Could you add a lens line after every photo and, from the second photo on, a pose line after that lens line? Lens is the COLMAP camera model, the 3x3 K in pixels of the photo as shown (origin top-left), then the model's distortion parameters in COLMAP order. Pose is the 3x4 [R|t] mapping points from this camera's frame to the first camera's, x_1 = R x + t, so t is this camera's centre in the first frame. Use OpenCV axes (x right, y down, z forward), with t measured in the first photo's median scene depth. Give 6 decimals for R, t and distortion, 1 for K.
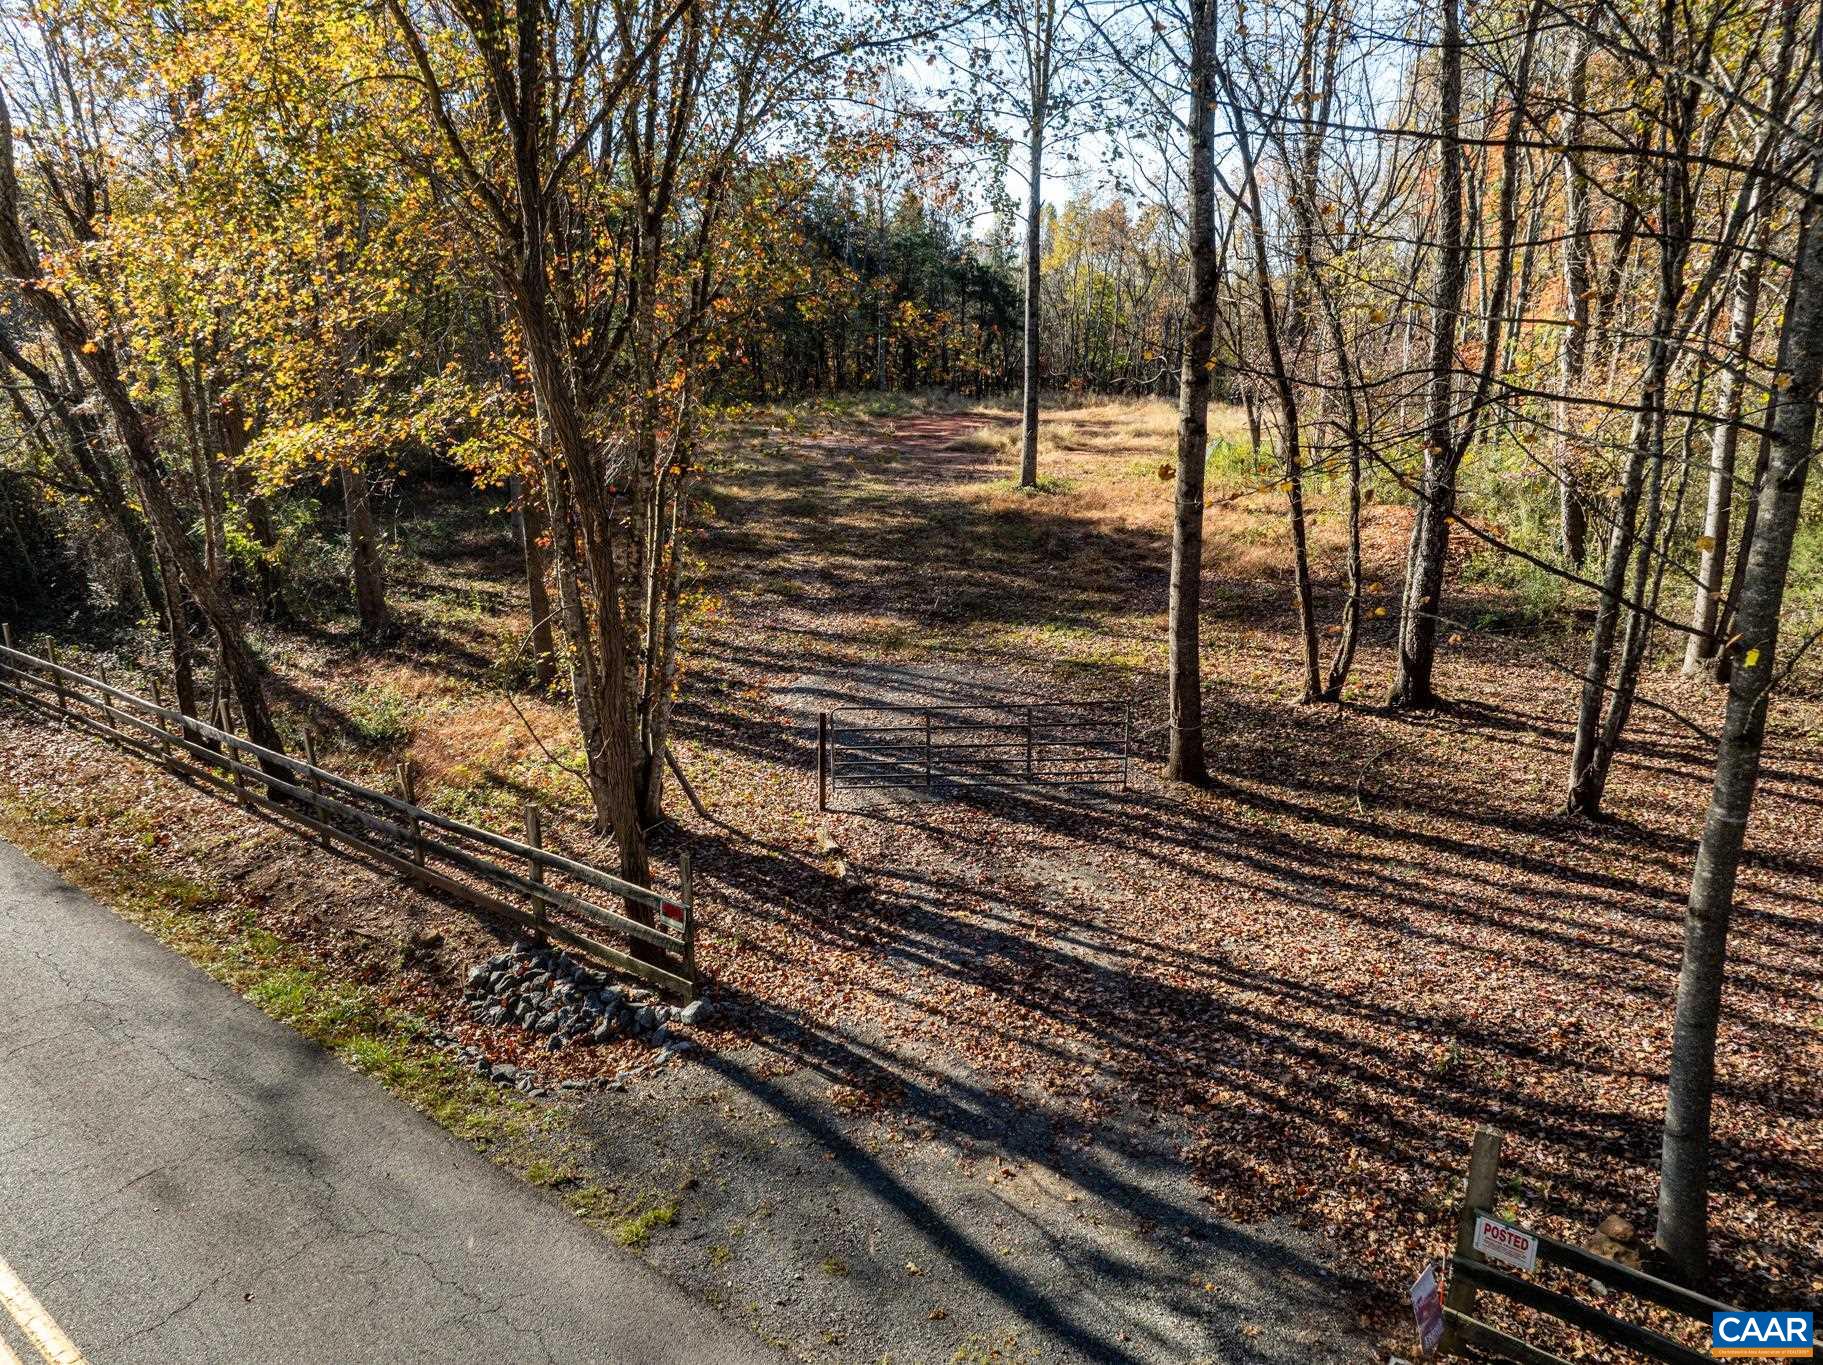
lens RADIAL K [[1258.7, 0, 911.5], [0, 1258.7, 682.5], [0, 0, 1]] dist [-0.039093, 0.006572]
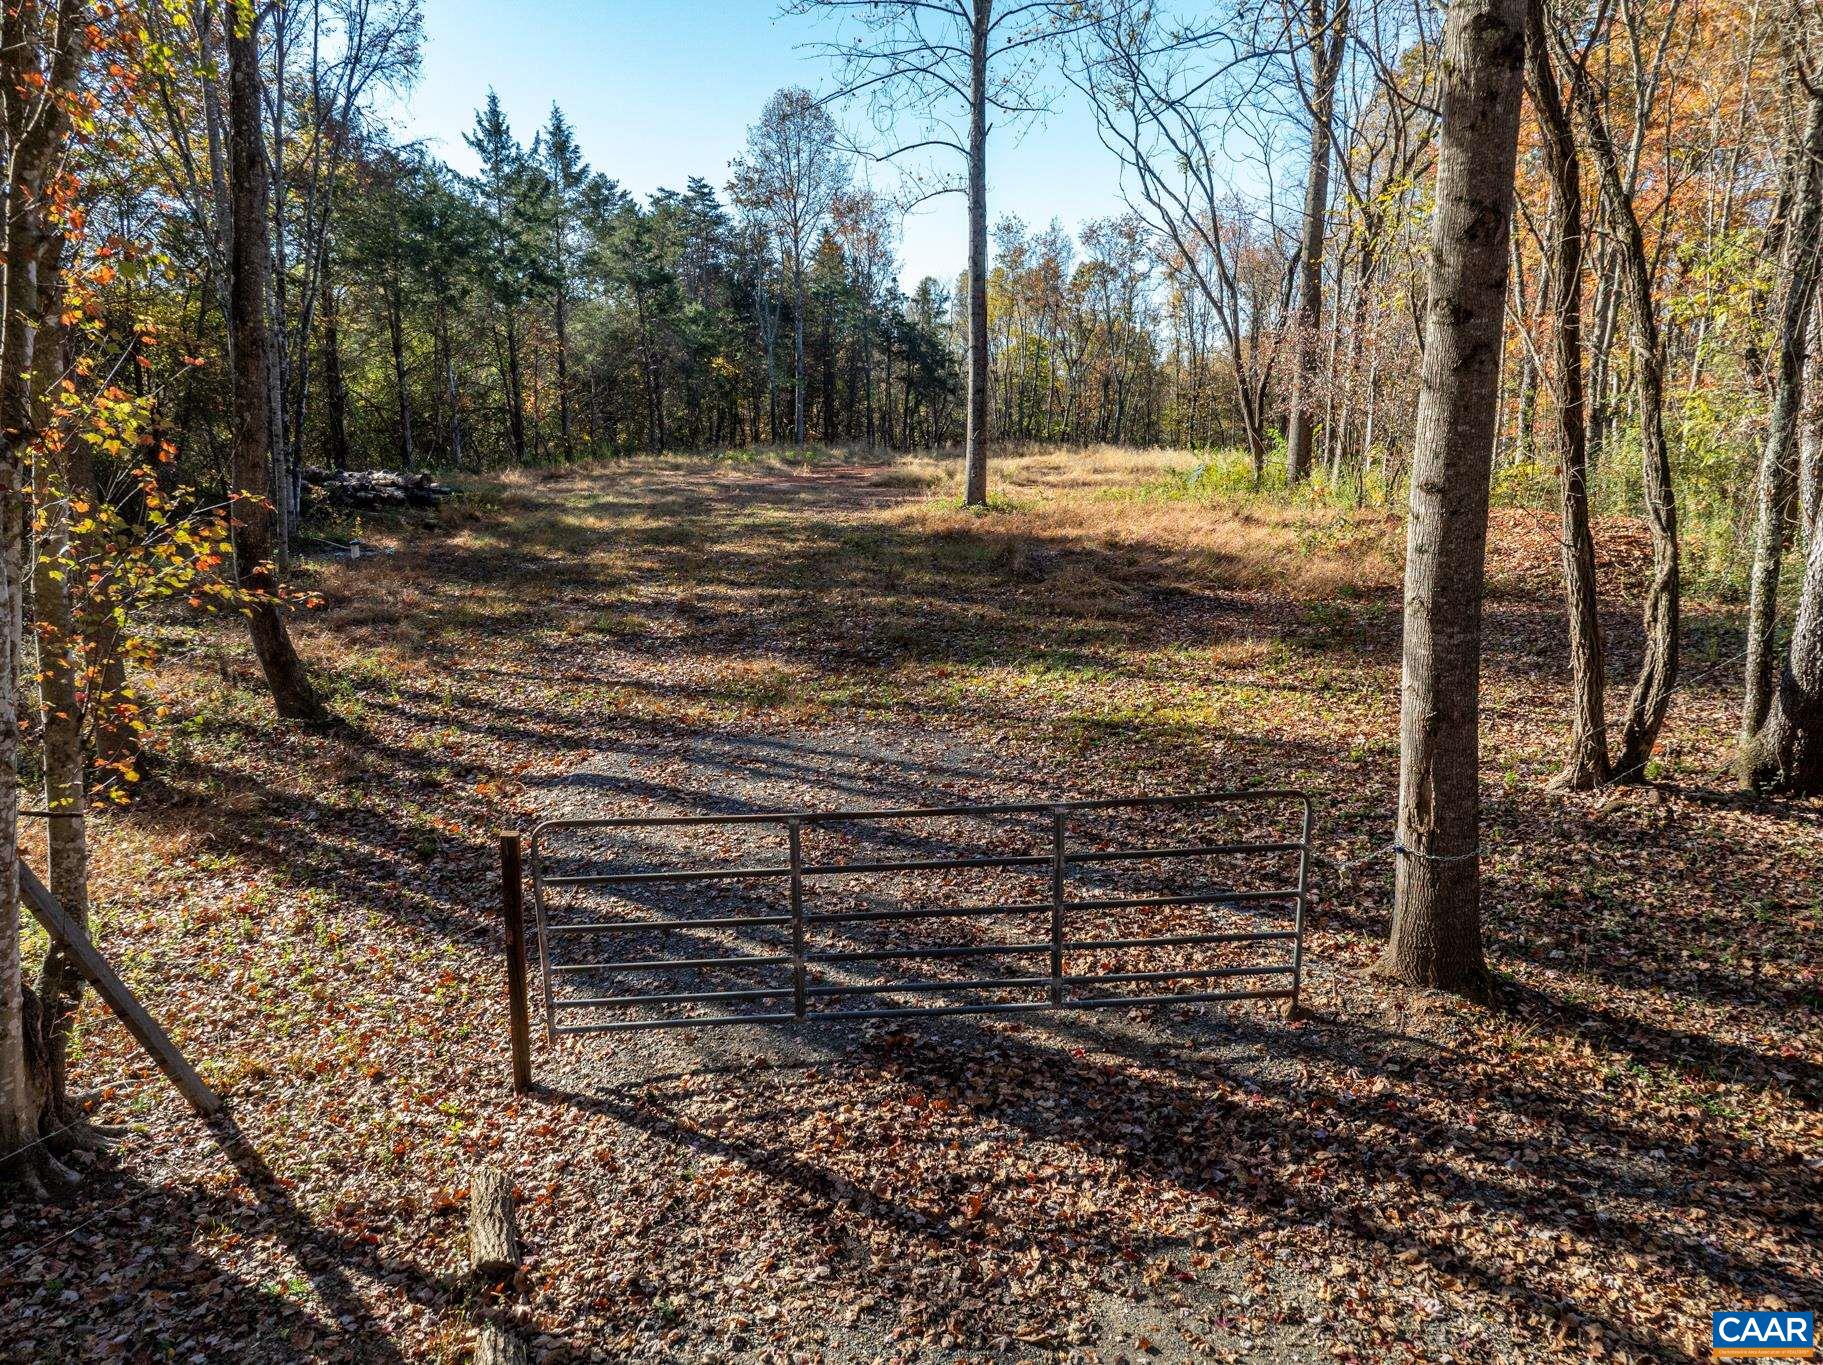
lens RADIAL K [[1258.7, 0, 911.5], [0, 1258.7, 682.5], [0, 0, 1]] dist [-0.039093, 0.006572]
pose [[0.998423, -0.012997, 0.054621, 0.020013], [0.016897, 0.997293, -0.071558, 0.004886], [-0.053543, 0.072368, 0.995940, 0.430982]]
